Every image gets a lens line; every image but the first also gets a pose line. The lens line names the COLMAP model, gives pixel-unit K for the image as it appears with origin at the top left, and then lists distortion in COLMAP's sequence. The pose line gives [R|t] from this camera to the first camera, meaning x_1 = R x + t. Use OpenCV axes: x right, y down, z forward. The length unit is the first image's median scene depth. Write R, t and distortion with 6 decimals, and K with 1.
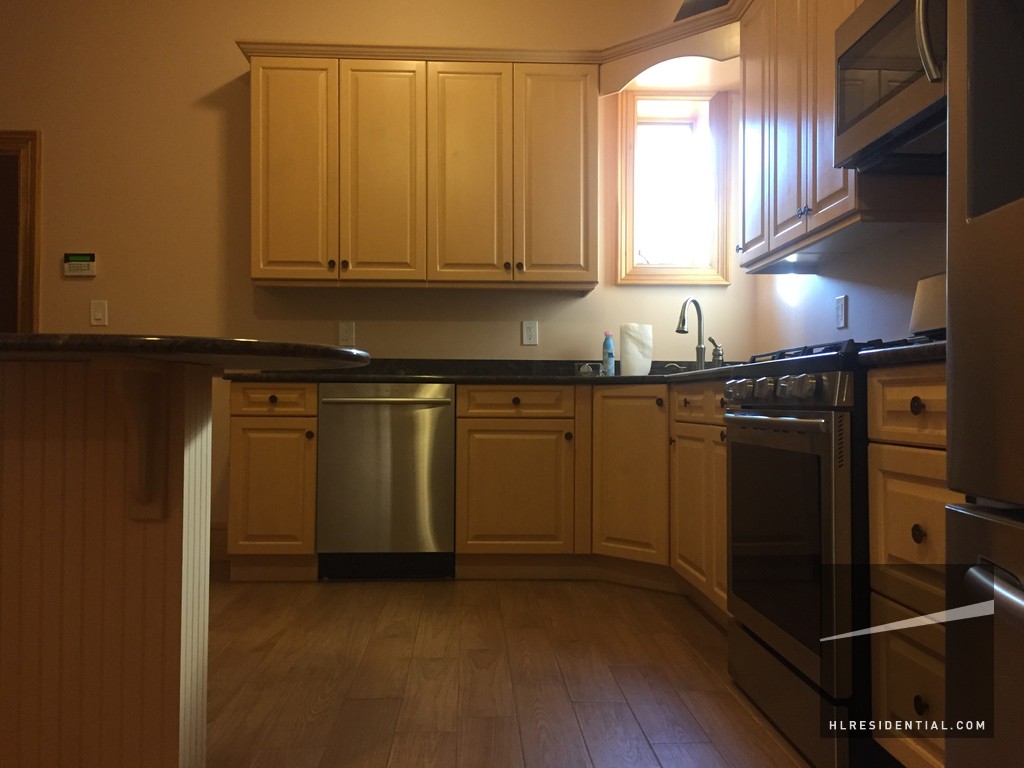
lens RADIAL K [[870.0, 0, 512.0], [0, 870.0, 384.0], [0, 0, 1]] dist [0.071842, -0.069557]
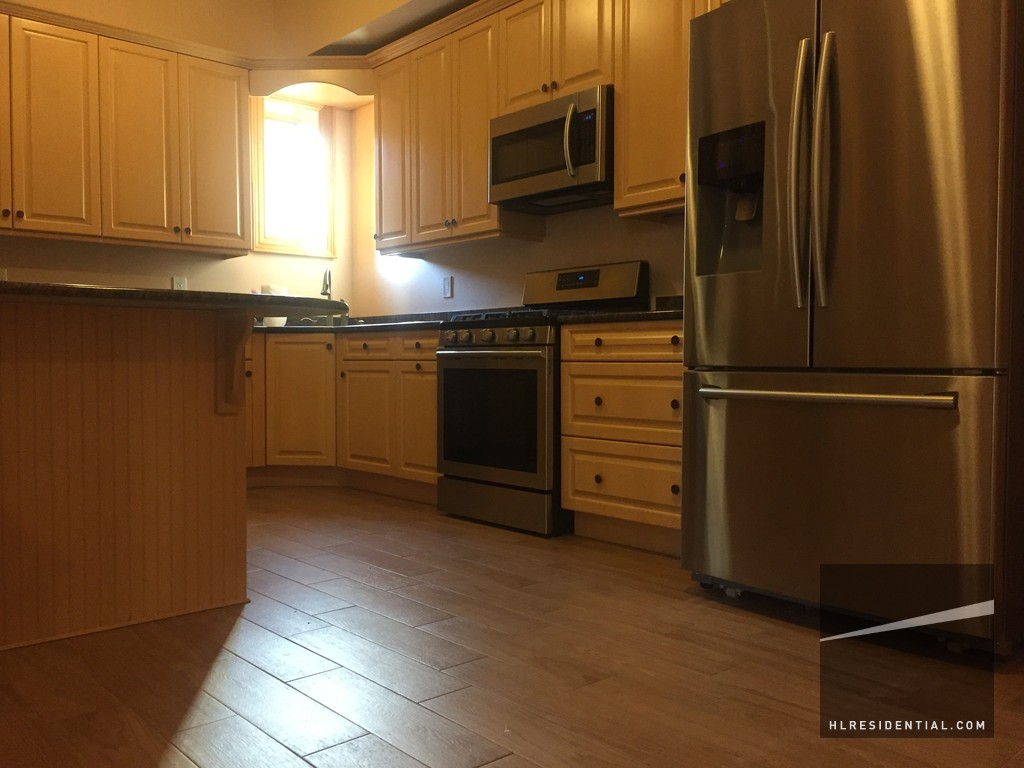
lens RADIAL K [[870.0, 0, 512.0], [0, 870.0, 384.0], [0, 0, 1]] dist [0.071842, -0.069557]
pose [[0.782452, -0.023084, 0.622283, -0.440385], [-0.008665, 0.998812, 0.047947, 0.011238], [-0.622651, -0.042908, 0.781323, -0.229702]]
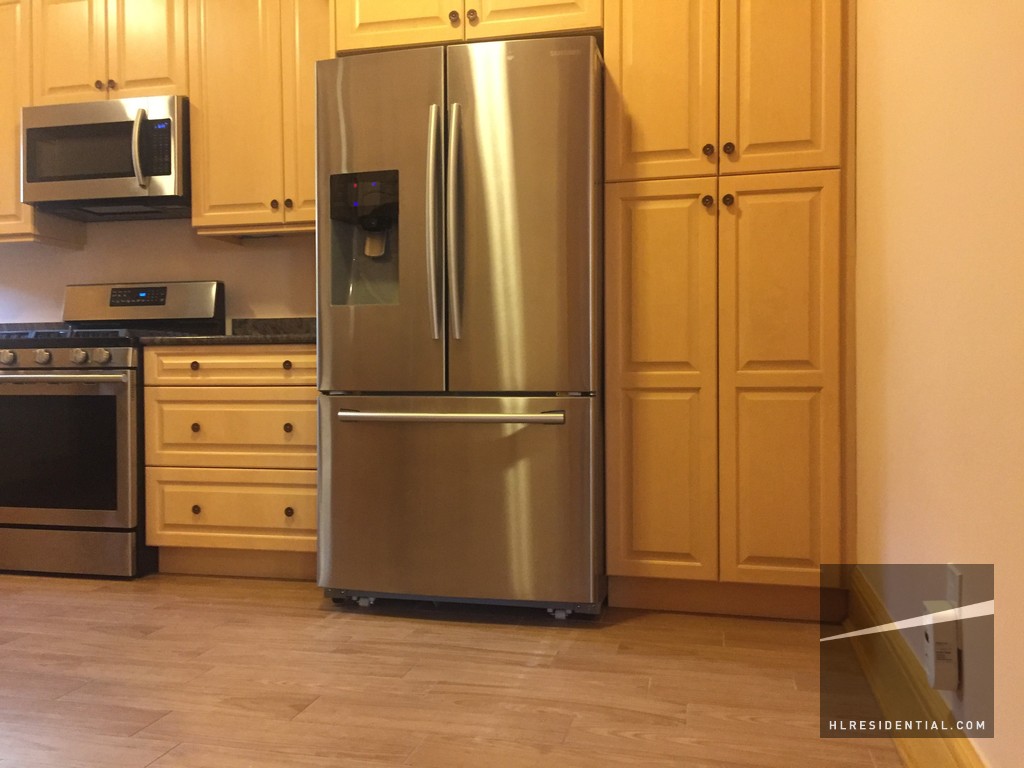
lens RADIAL K [[870.0, 0, 512.0], [0, 870.0, 384.0], [0, 0, 1]] dist [0.071842, -0.069557]
pose [[0.287681, -0.020229, 0.957513, -0.548593], [-0.011868, 0.999625, 0.024684, 0.003284], [-0.957653, -0.018465, 0.287333, -0.128079]]
